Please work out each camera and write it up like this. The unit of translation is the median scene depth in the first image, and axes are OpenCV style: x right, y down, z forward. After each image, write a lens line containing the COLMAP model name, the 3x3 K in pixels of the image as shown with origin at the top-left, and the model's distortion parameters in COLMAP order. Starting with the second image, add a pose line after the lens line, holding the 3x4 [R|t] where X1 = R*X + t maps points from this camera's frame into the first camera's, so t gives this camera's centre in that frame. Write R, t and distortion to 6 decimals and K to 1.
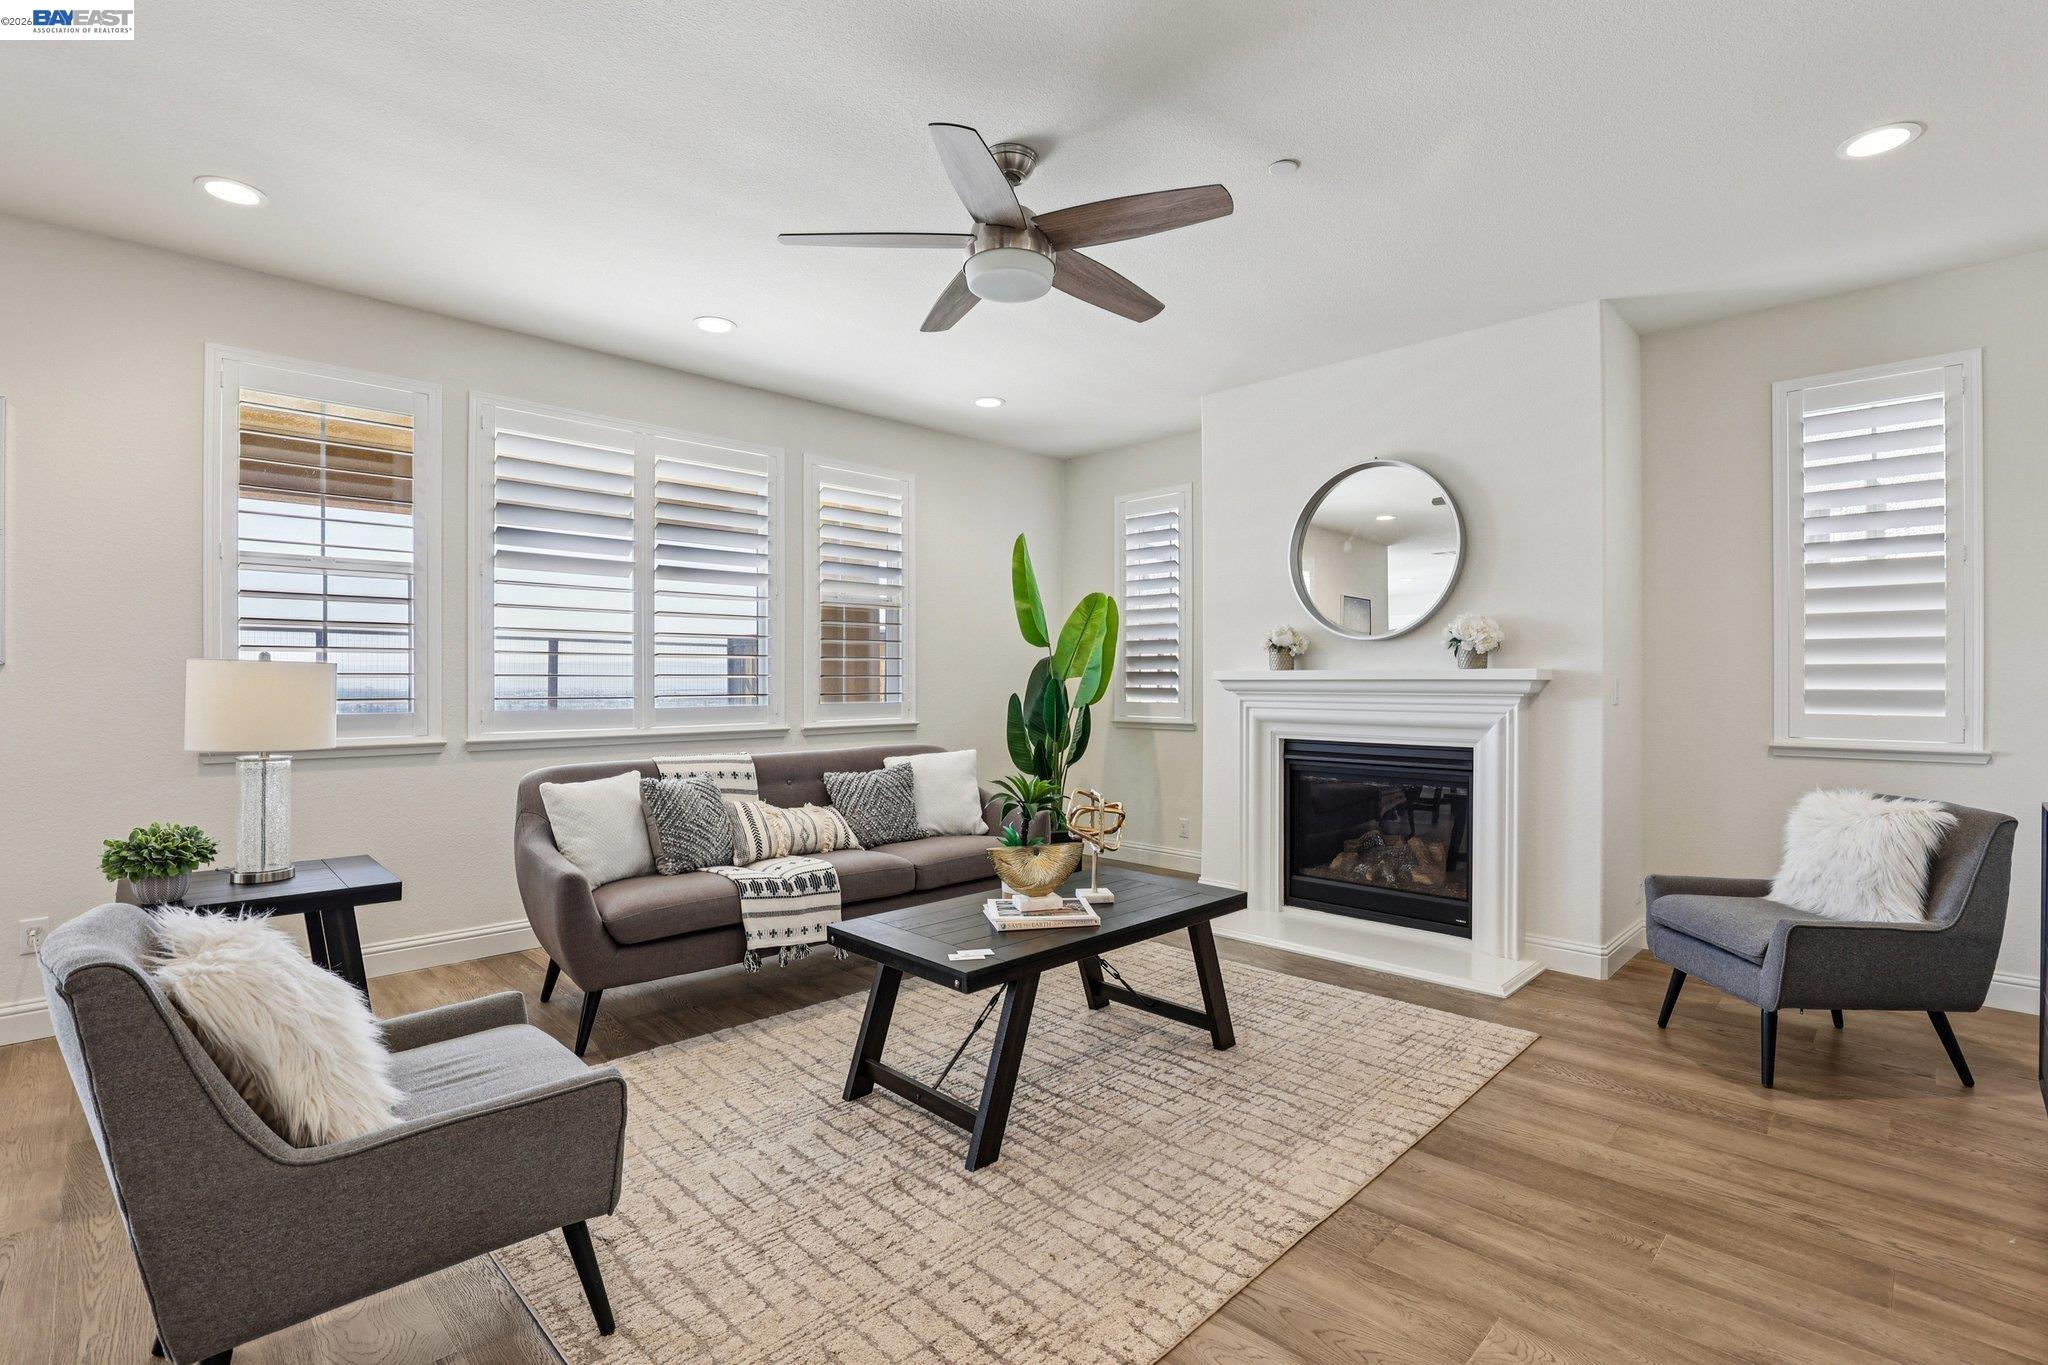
lens RADIAL K [[946.4, 0, 1024.0], [0, 946.4, 682.5], [0, 0, 1]] dist [-0.024389, 0.000159]
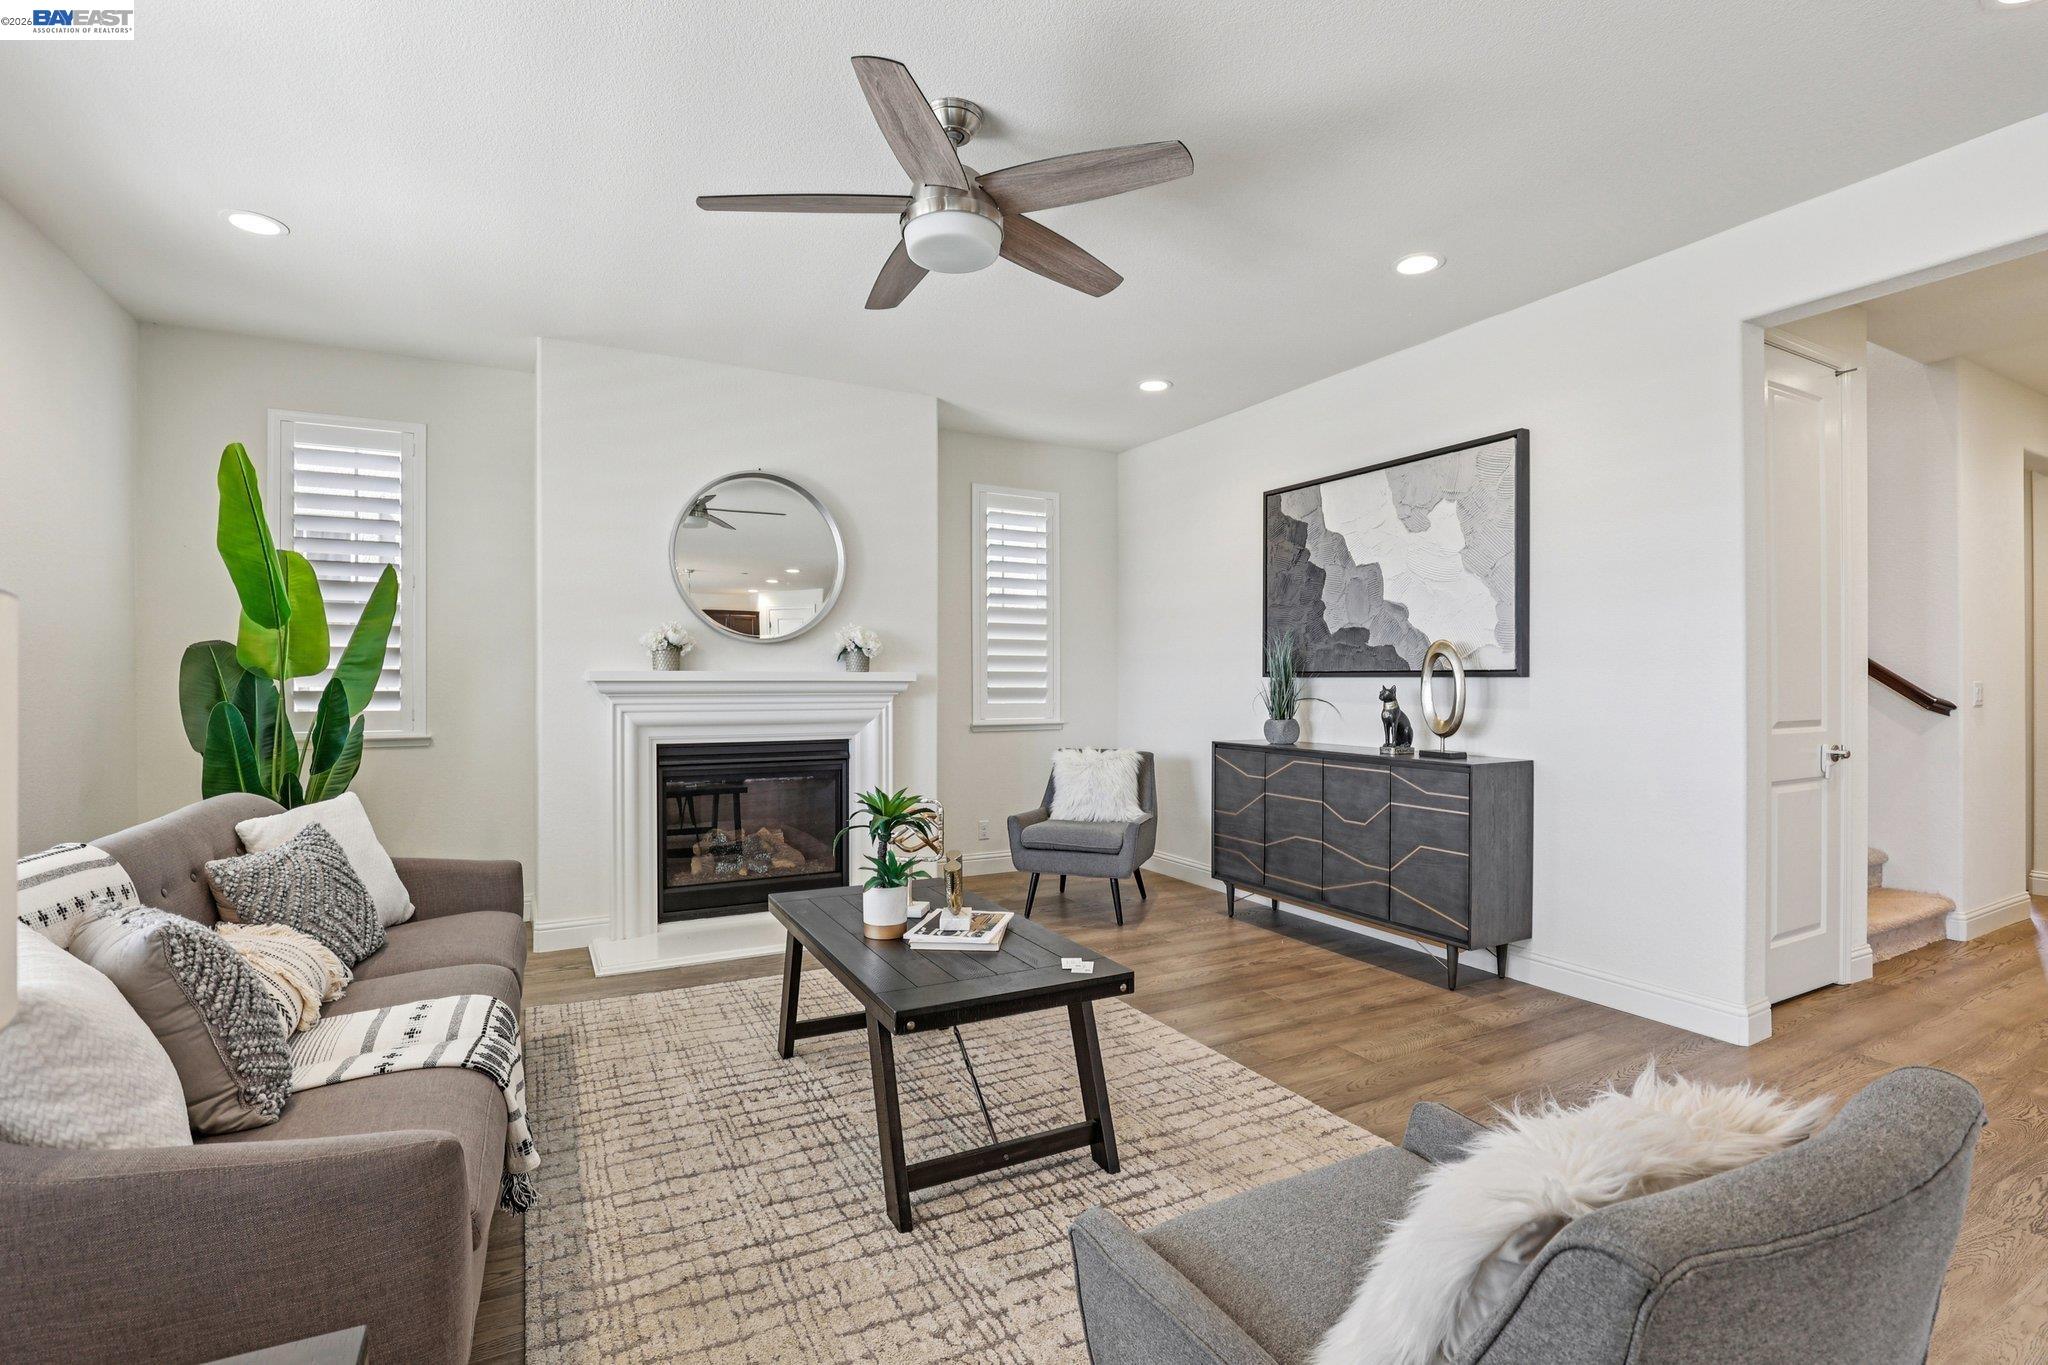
lens RADIAL K [[944.1, 0, 1021.1], [0, 944.1, 678.0], [0, 0, 1]] dist [-0.035390, 0.006068]
pose [[0.287654, 0.003659, 0.957727, -0.714751], [0.000642, 0.999992, -0.004013, -0.002619], [-0.957734, 0.001769, 0.287650, 0.555238]]
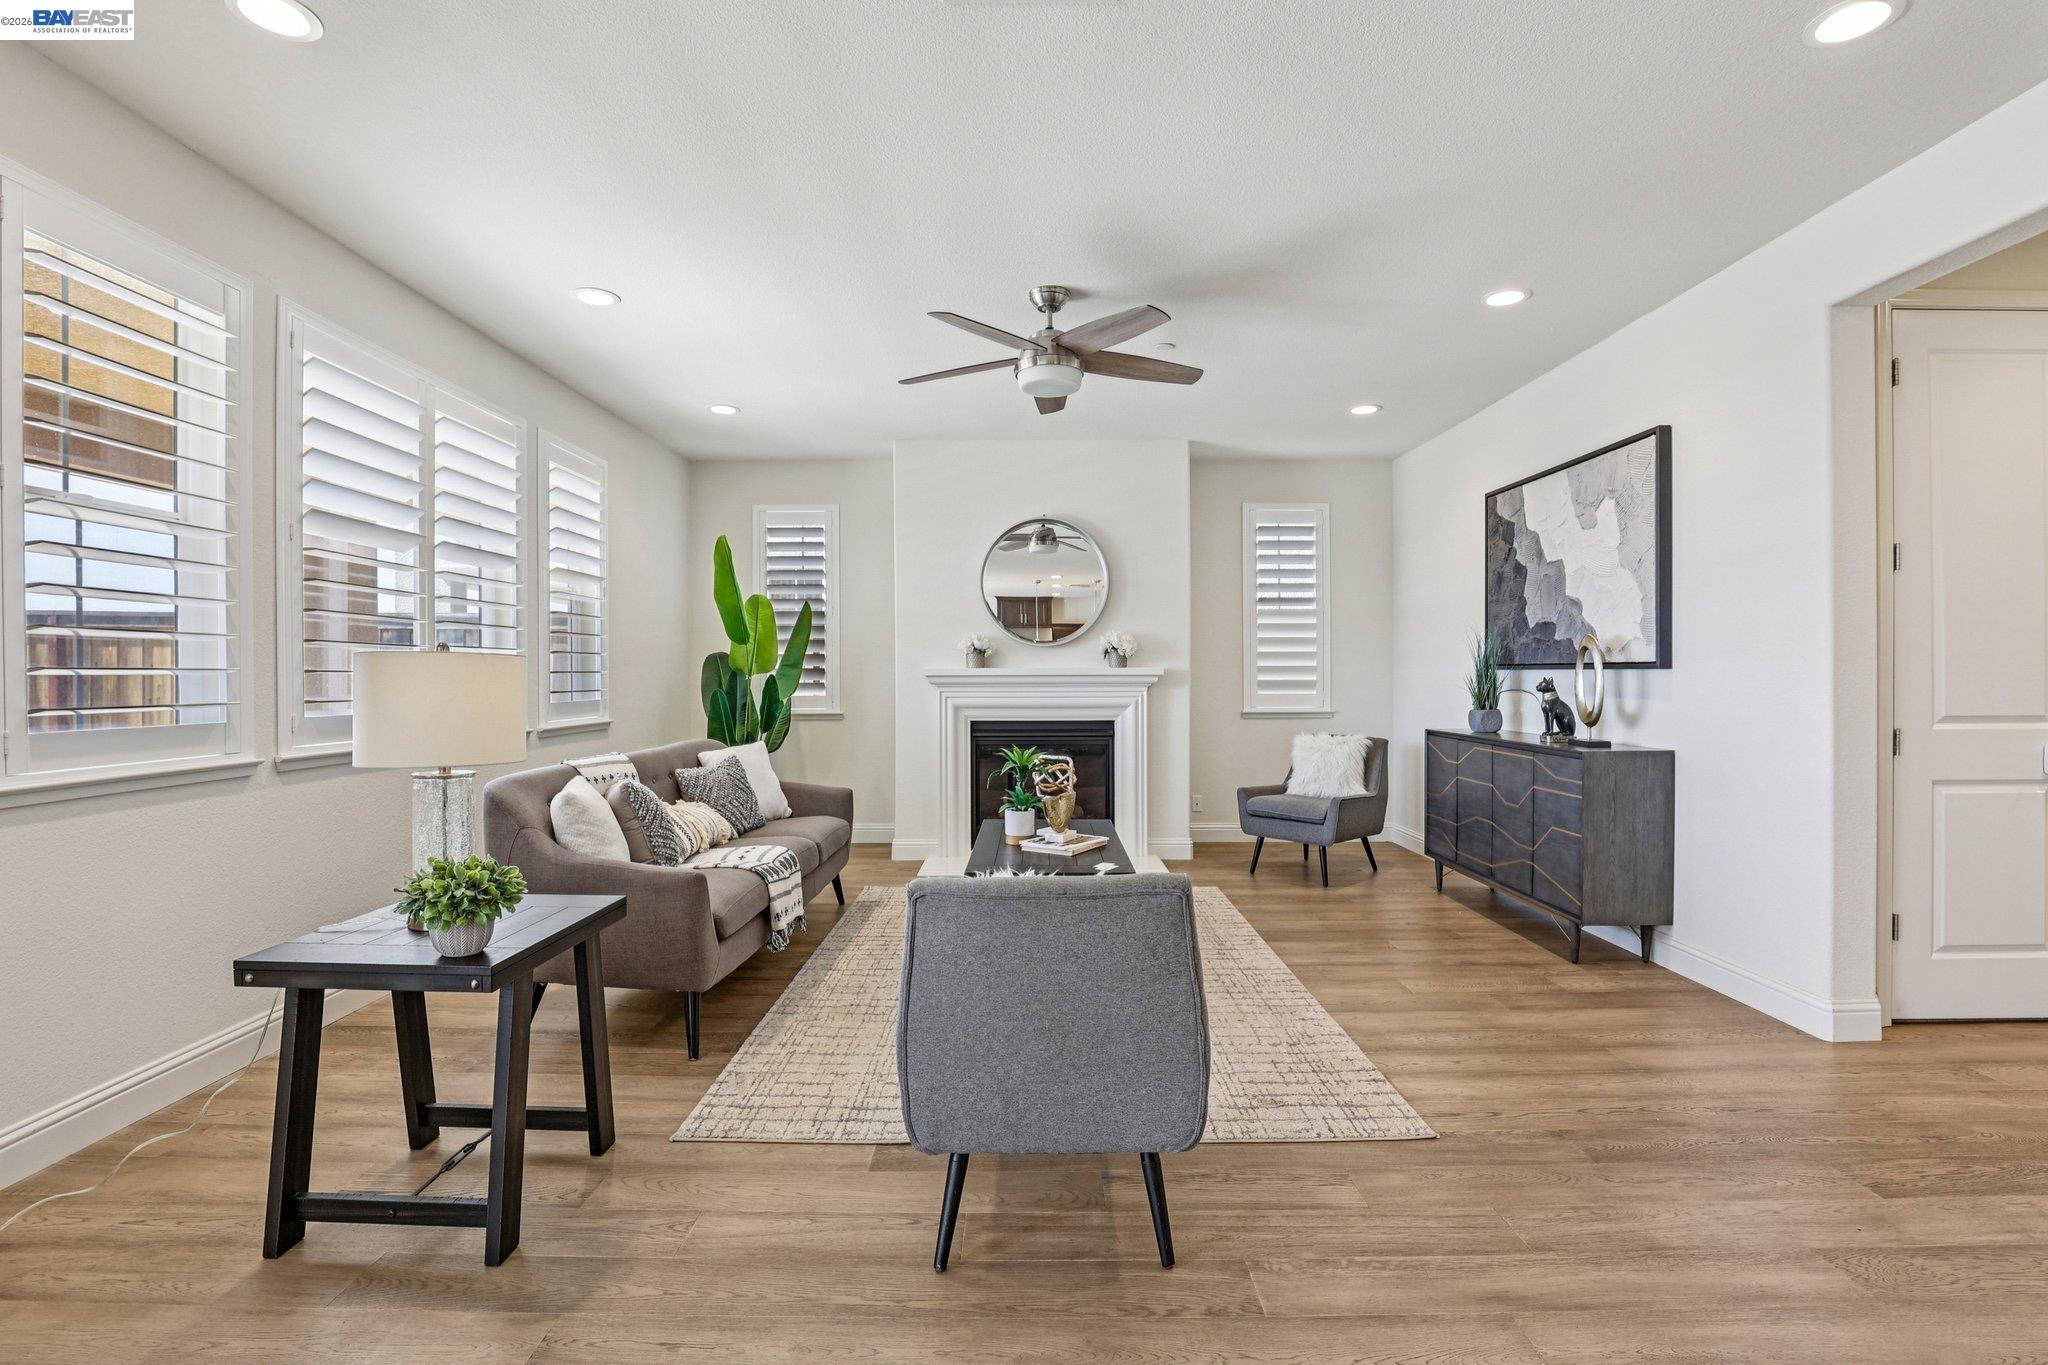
lens RADIAL K [[944.1, 0, 1021.1], [0, 944.1, 678.0], [0, 0, 1]] dist [-0.035390, 0.006068]
pose [[0.709881, -0.004301, 0.704308, -0.827766], [0.004051, 0.999990, 0.002024, -0.002121], [-0.704310, 0.001416, 0.709891, 0.051253]]
